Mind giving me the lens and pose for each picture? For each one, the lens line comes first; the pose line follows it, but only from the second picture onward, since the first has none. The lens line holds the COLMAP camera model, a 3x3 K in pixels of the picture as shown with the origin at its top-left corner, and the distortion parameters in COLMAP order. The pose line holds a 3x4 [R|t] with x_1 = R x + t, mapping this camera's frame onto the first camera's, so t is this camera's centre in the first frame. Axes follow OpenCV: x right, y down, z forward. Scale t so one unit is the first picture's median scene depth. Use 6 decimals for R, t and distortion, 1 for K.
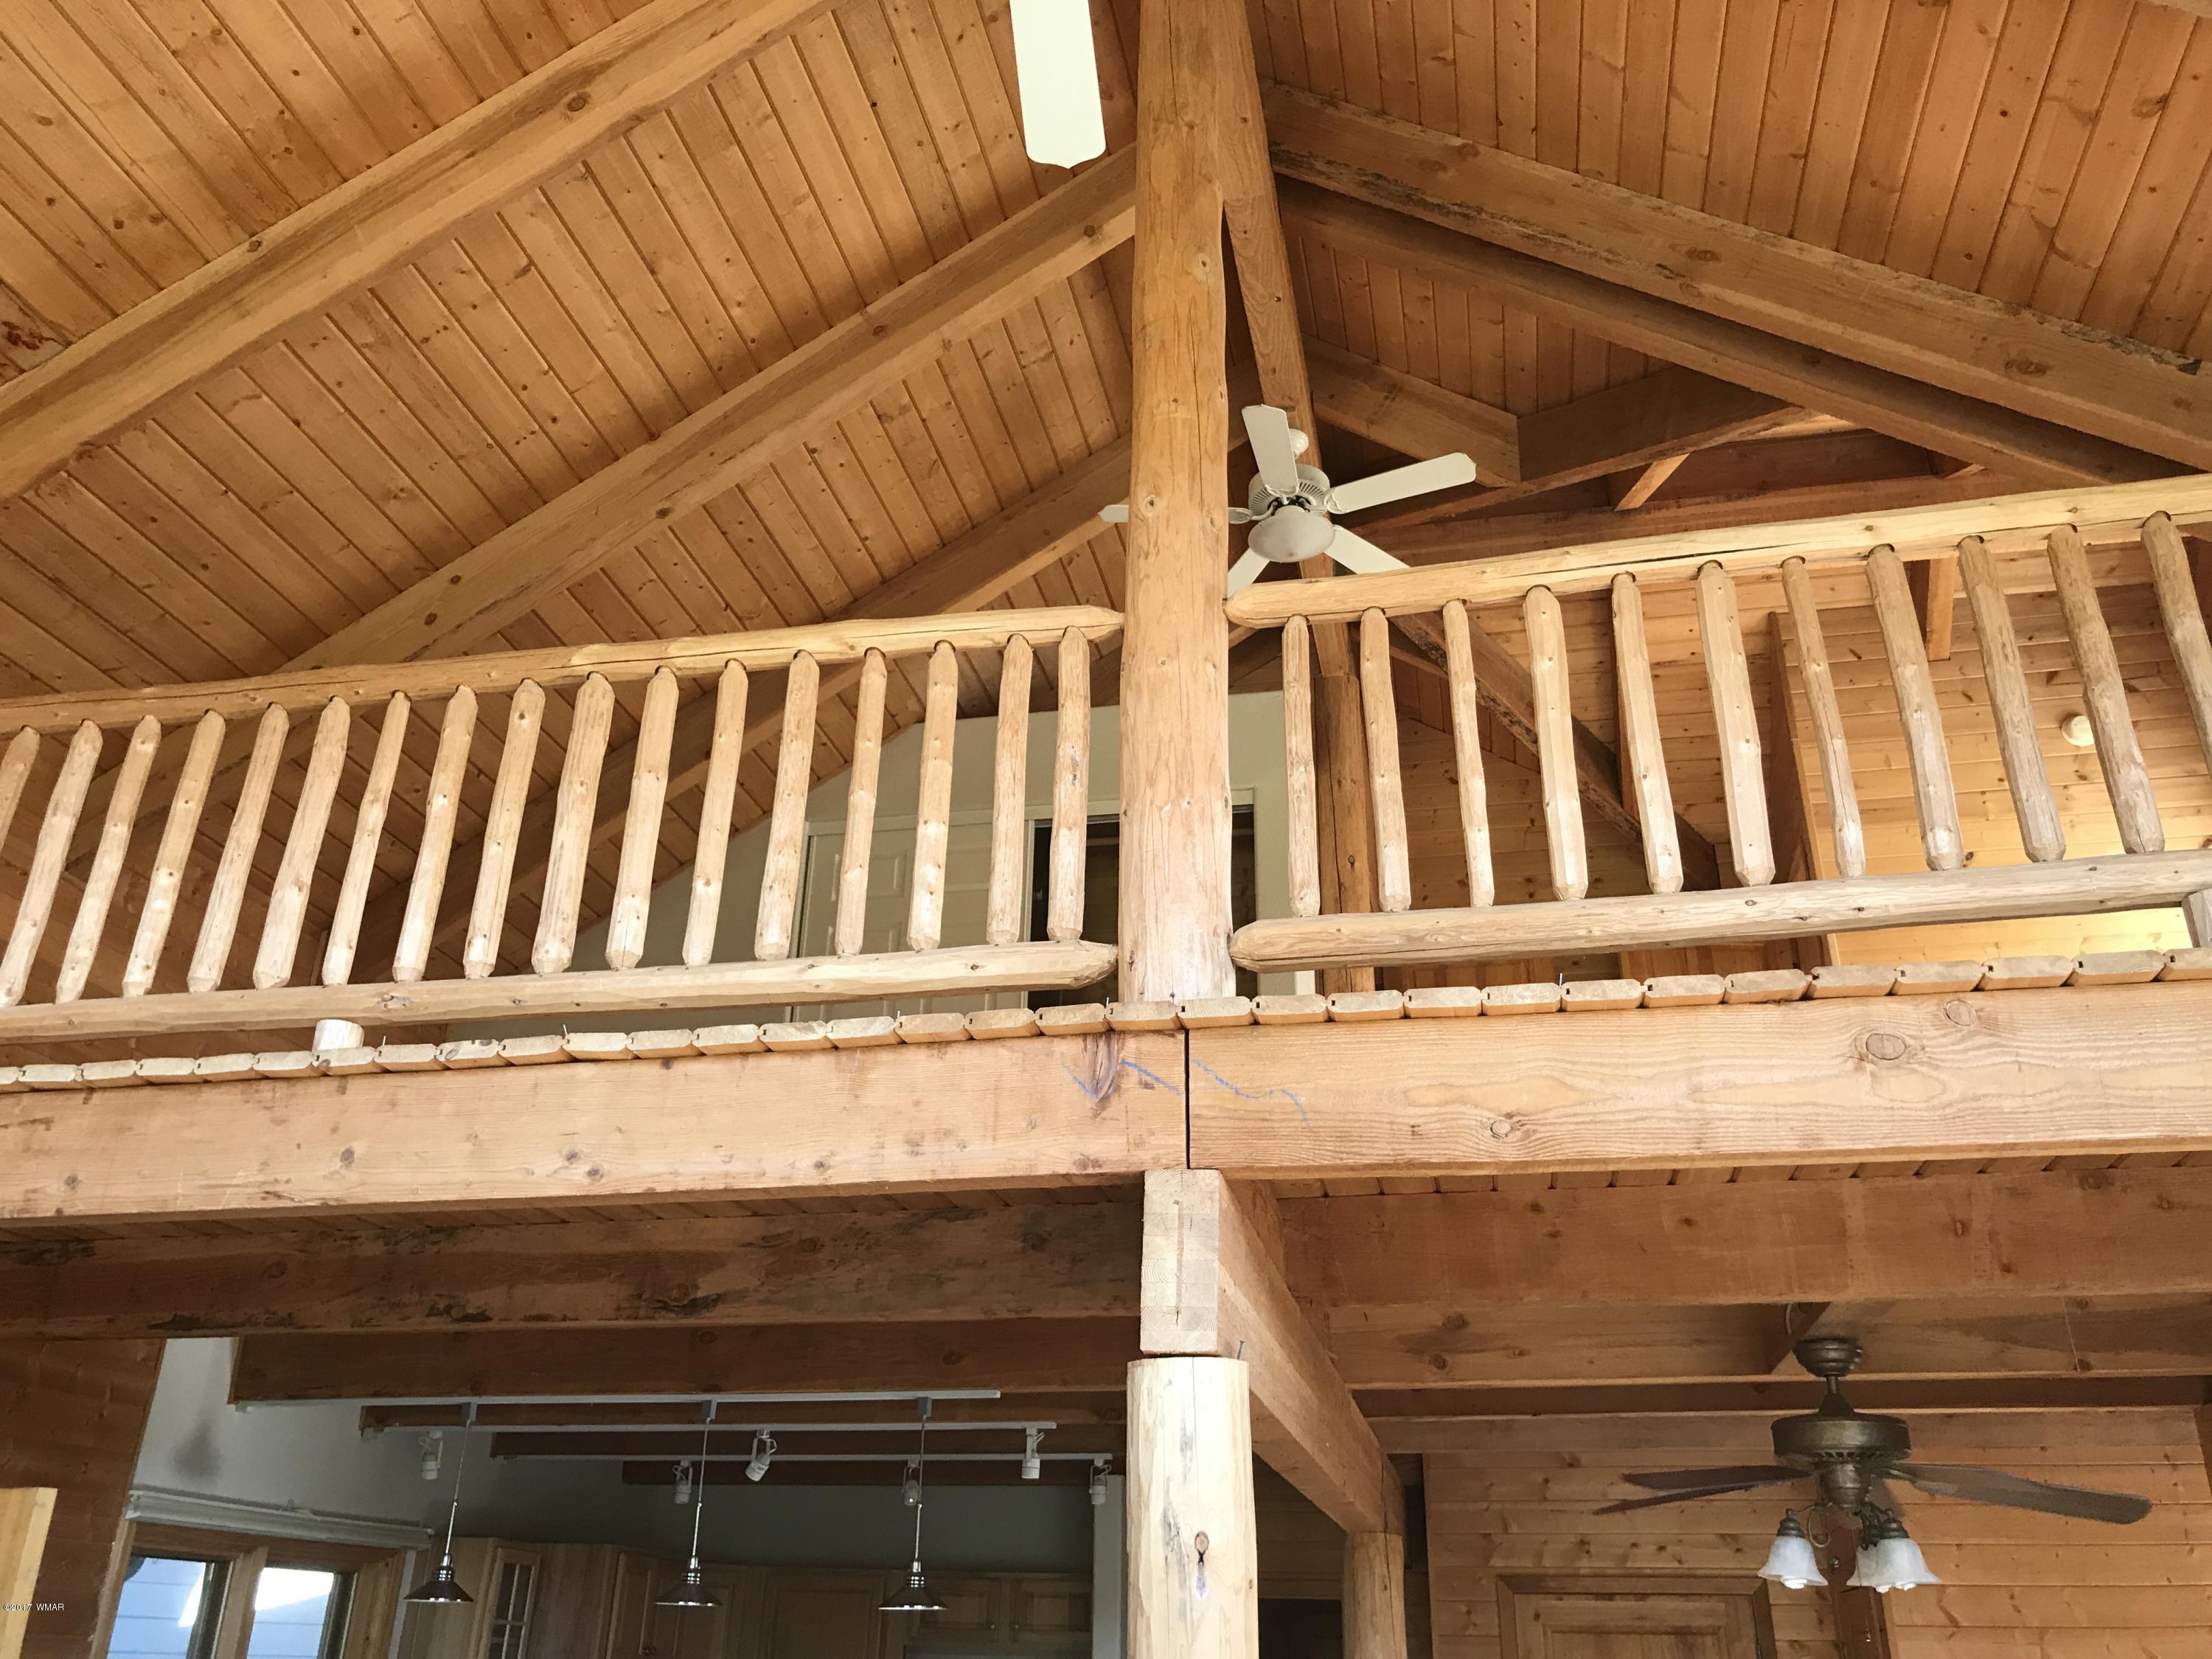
lens RADIAL K [[1831.4, 0, 1098.6], [0, 1831.4, 838.0], [0, 0, 1]] dist [0.014642, -0.006826]
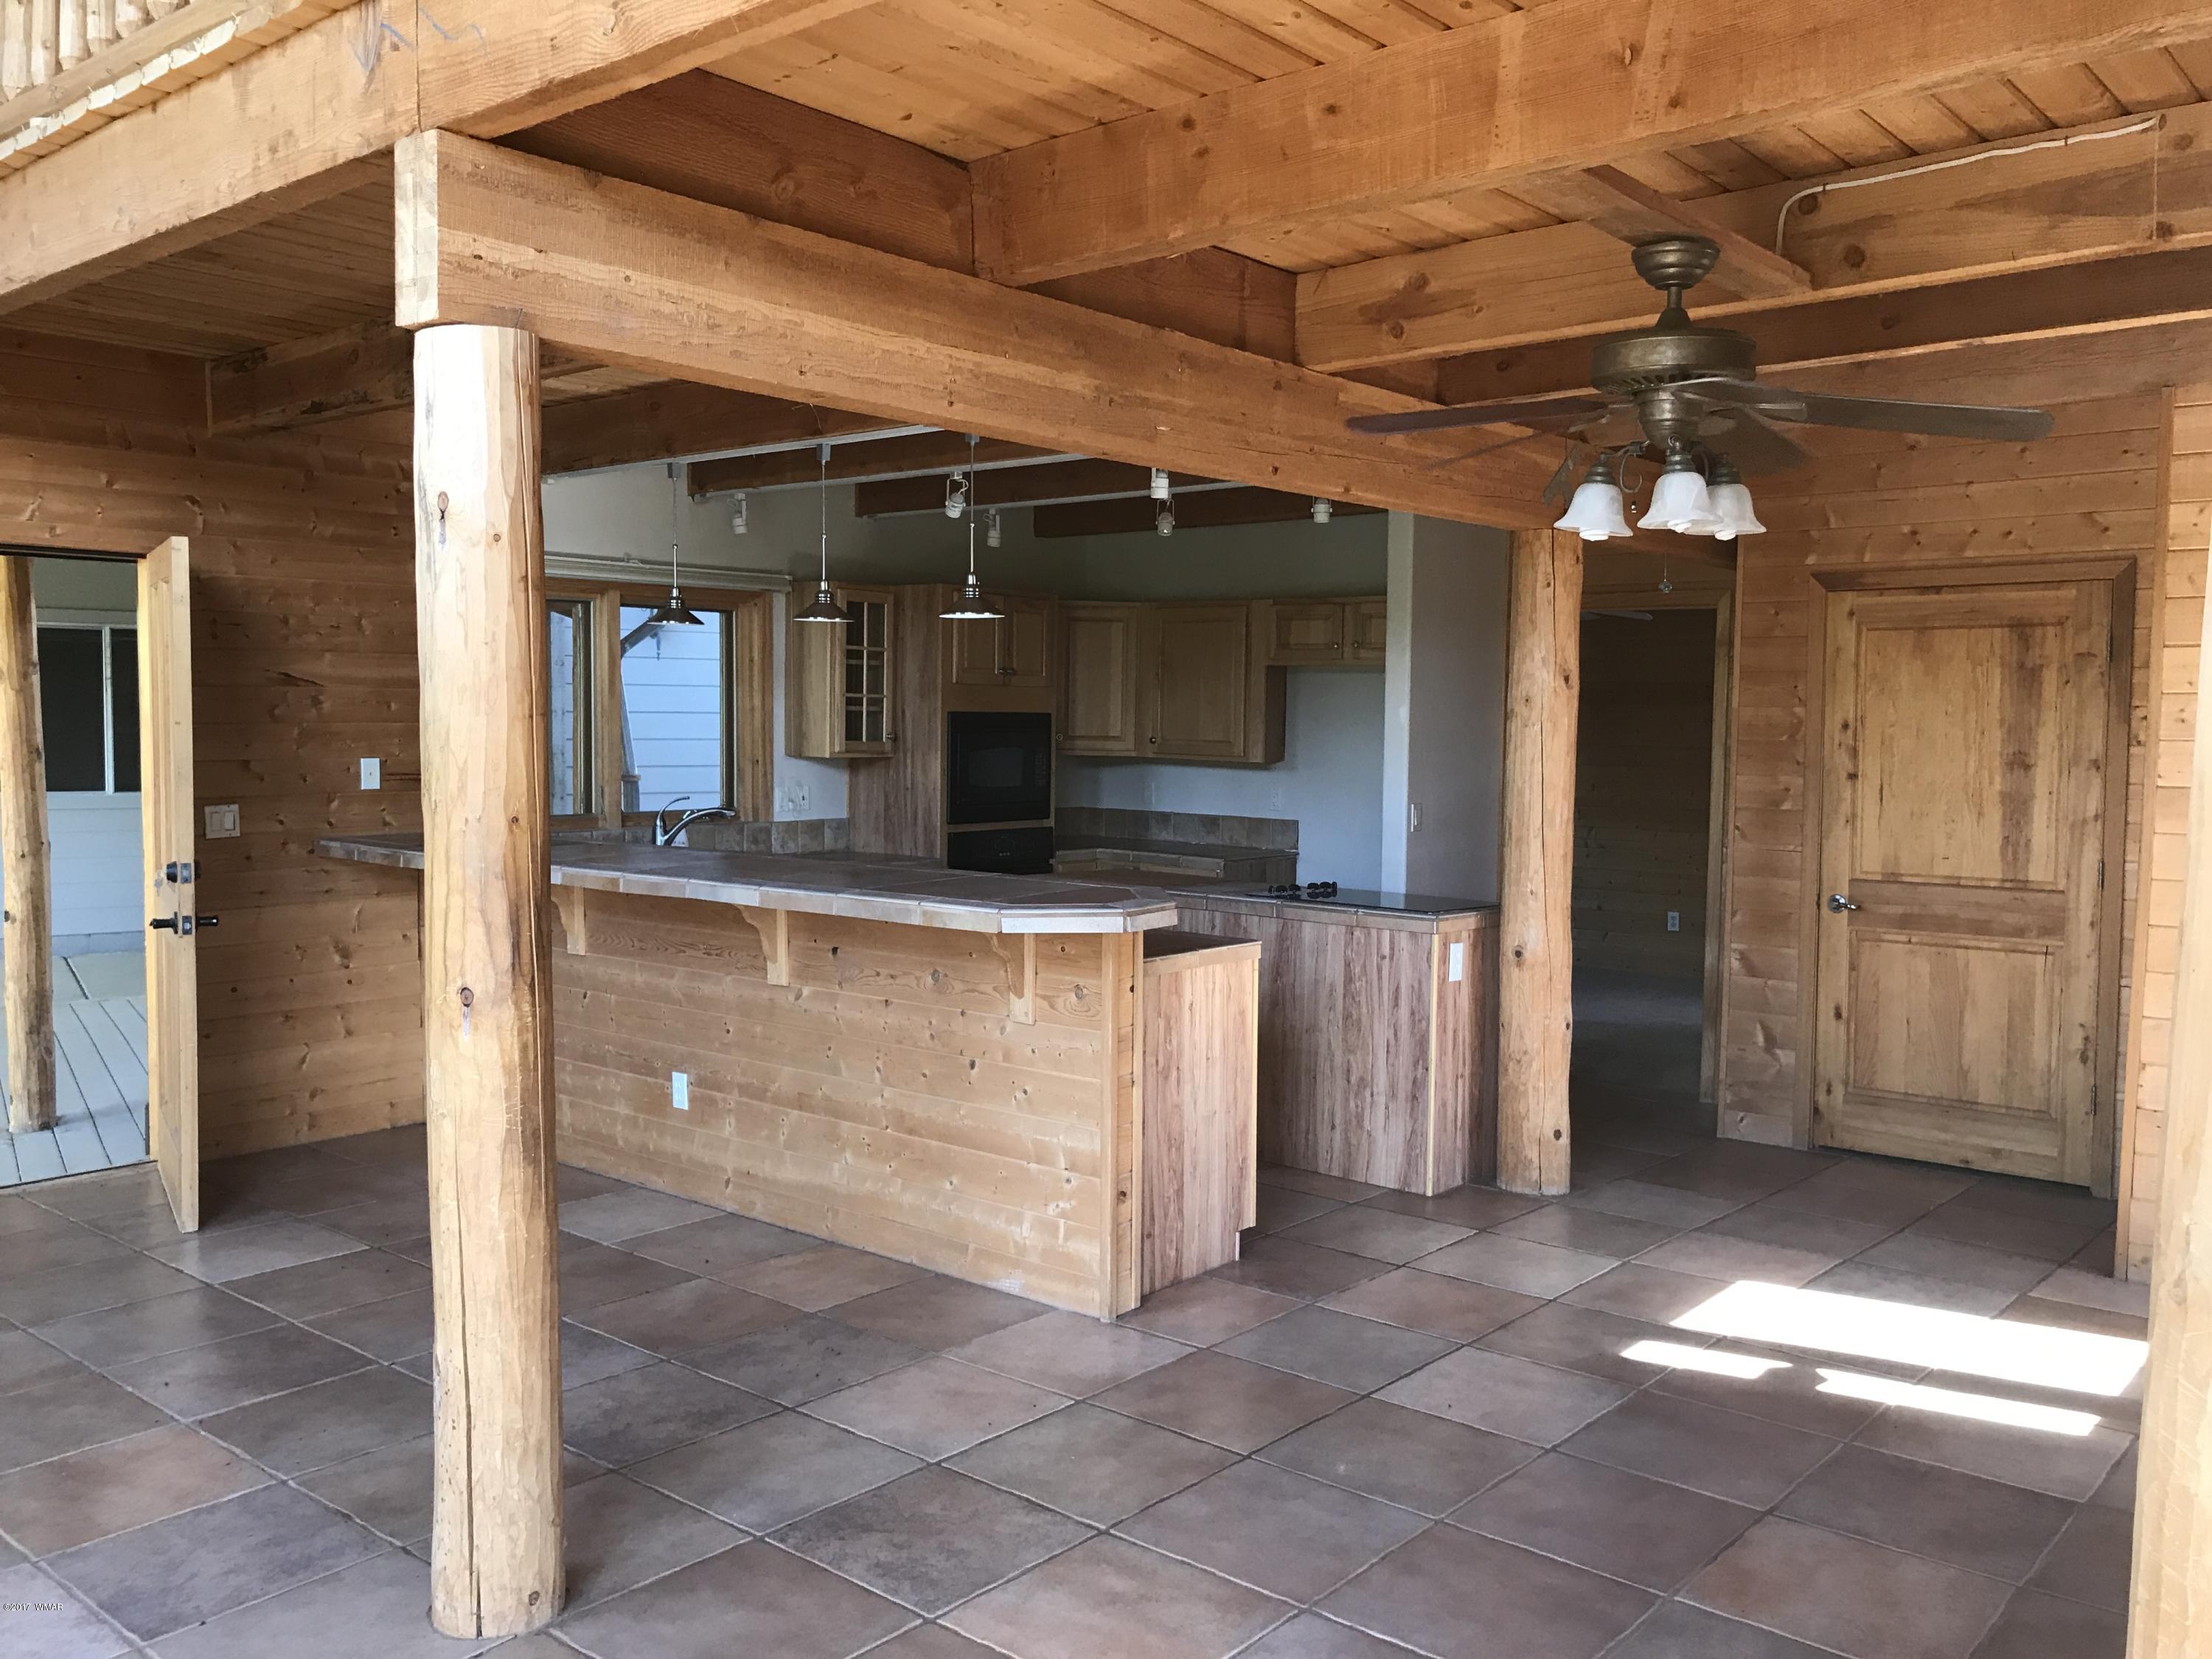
lens RADIAL K [[1831.4, 0, 1104.2], [0, 1831.4, 836.5], [0, 0, 1]] dist [0.014642, -0.006826]
pose [[0.880502, 0.021608, -0.473549, 0.404941], [0.201722, 0.886922, 0.415545, 0.089275], [0.428980, -0.461414, 0.776578, 0.120427]]
